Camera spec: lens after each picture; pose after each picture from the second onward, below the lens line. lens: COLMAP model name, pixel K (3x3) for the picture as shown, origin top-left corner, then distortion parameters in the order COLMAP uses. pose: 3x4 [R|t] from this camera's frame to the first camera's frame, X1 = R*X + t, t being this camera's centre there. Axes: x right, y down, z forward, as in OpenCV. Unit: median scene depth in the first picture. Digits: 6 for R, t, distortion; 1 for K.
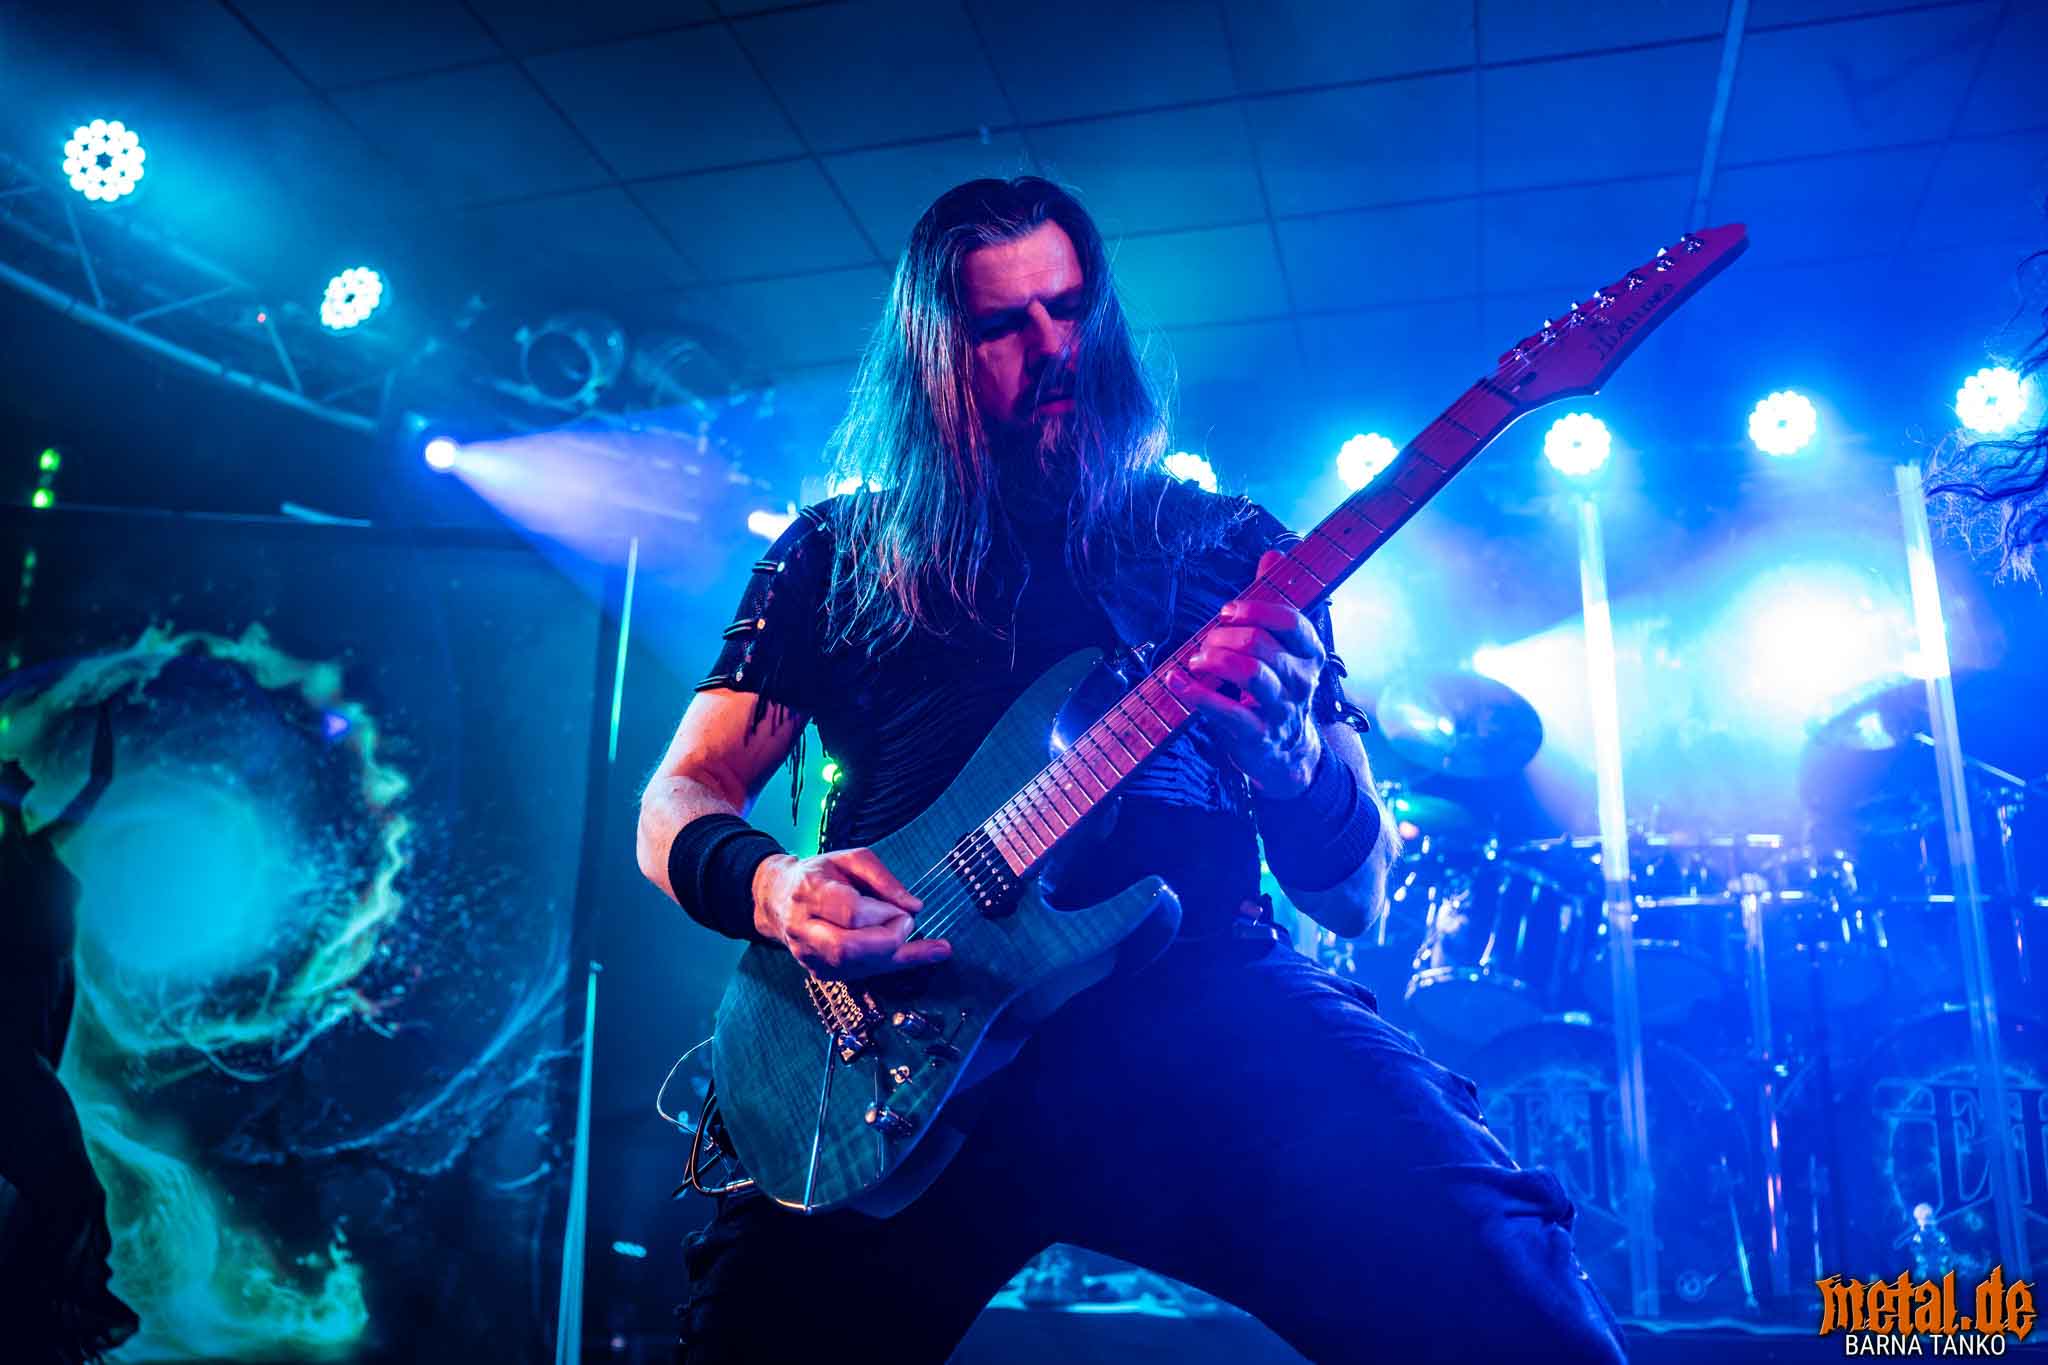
lens RADIAL K [[1656.4, 0, 1018.0], [0, 1656.4, 689.0], [0, 0, 1]] dist [-0.101587, 0.071579]
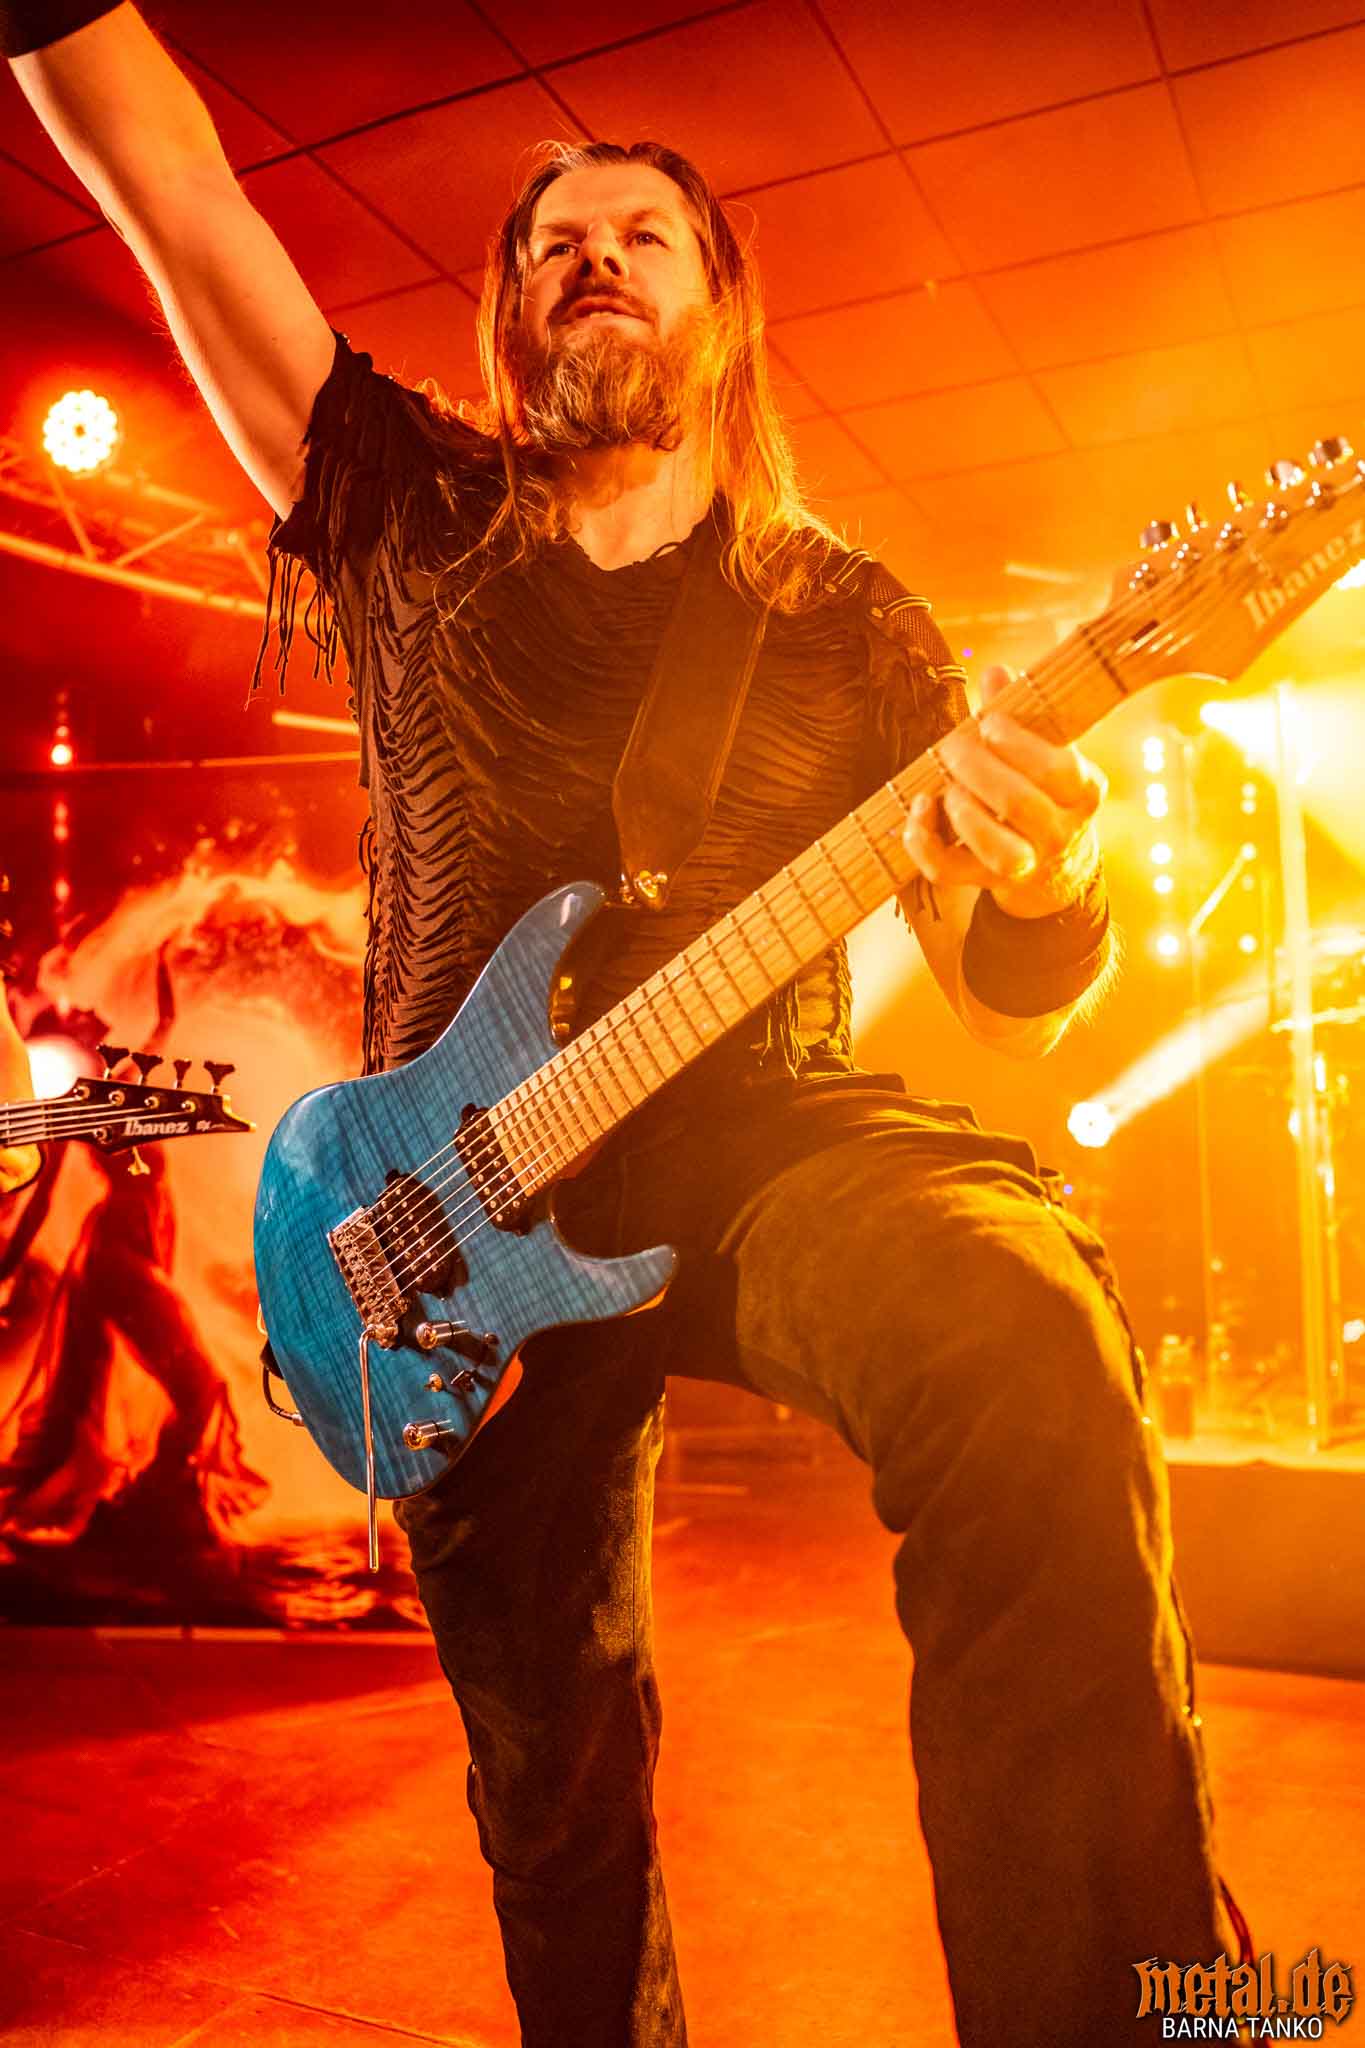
lens RADIAL K [[1660.2, 0, 682.5], [0, 1660.2, 1024.0], [0, 0, 1]] dist [-0.102414, 0.073095]
pose [[0.983227, -0.055627, -0.173694, -0.024509], [0.088857, 0.977783, 0.189853, -0.122124], [0.159274, -0.202102, 0.966326, -0.033682]]
